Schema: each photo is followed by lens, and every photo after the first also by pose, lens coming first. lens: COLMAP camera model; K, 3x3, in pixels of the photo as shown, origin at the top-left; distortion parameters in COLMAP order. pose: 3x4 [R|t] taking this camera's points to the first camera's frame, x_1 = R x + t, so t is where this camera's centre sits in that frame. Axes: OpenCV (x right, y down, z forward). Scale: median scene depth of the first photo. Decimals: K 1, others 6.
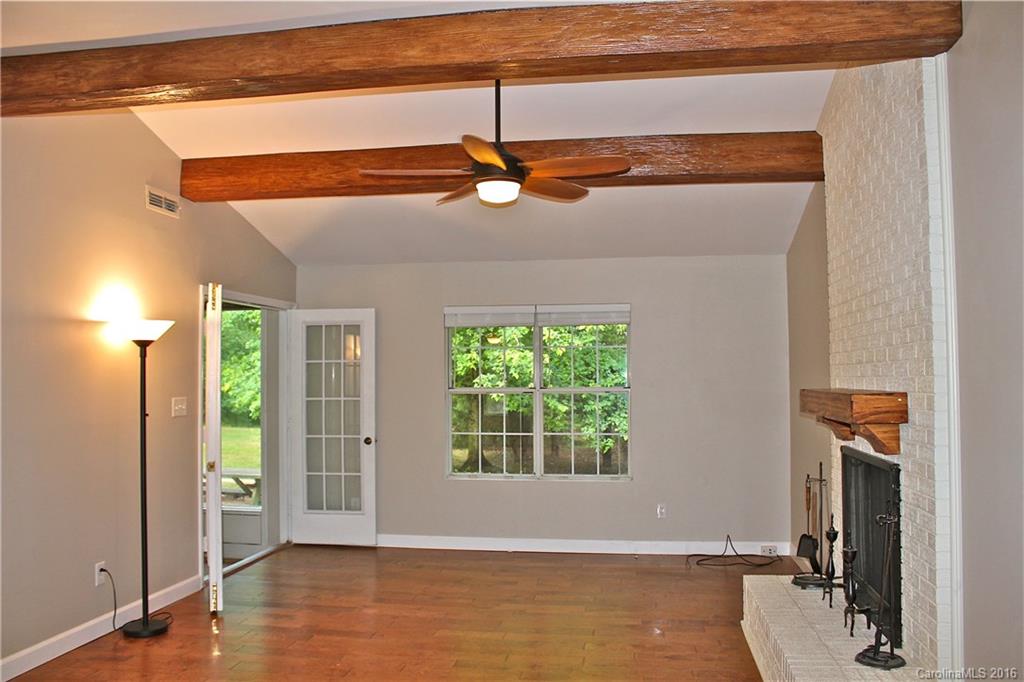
lens RADIAL K [[828.6, 0, 512.0], [0, 828.6, 341.0], [0, 0, 1]] dist [-0.122474, 0.018022]
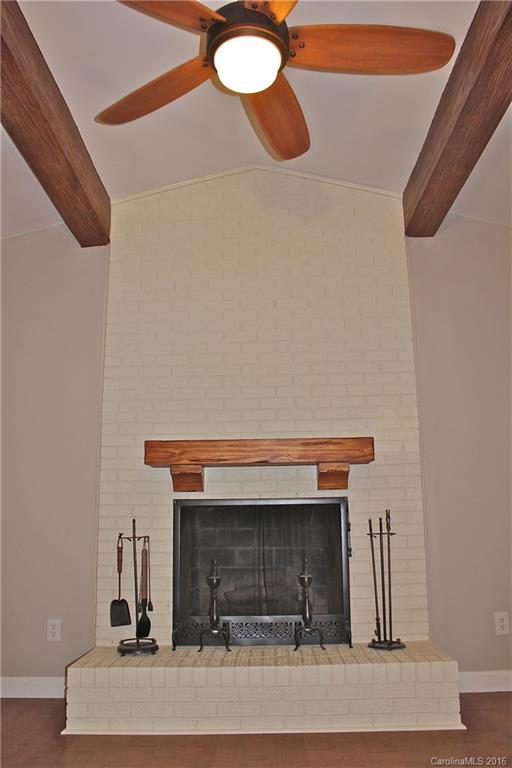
lens RADIAL K [[621.5, 0, 256.0], [0, 621.5, 384.0], [0, 0, 1]] dist [-0.122474, 0.018022]
pose [[-0.076092, 0.205140, 0.975770, -0.503423], [-0.028704, 0.977751, -0.207795, 0.186246], [-0.996688, -0.043820, -0.068511, 1.213170]]
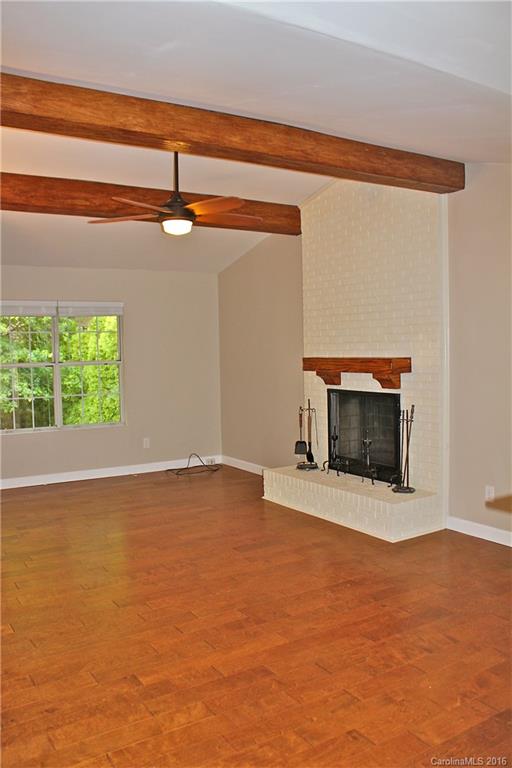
lens RADIAL K [[621.5, 0, 256.0], [0, 621.5, 384.0], [0, 0, 1]] dist [-0.122474, 0.018022]
pose [[0.766375, -0.044328, 0.640863, -0.760043], [-0.014726, 0.996142, 0.086512, 0.002645], [-0.642225, -0.075738, 0.762765, 0.064021]]
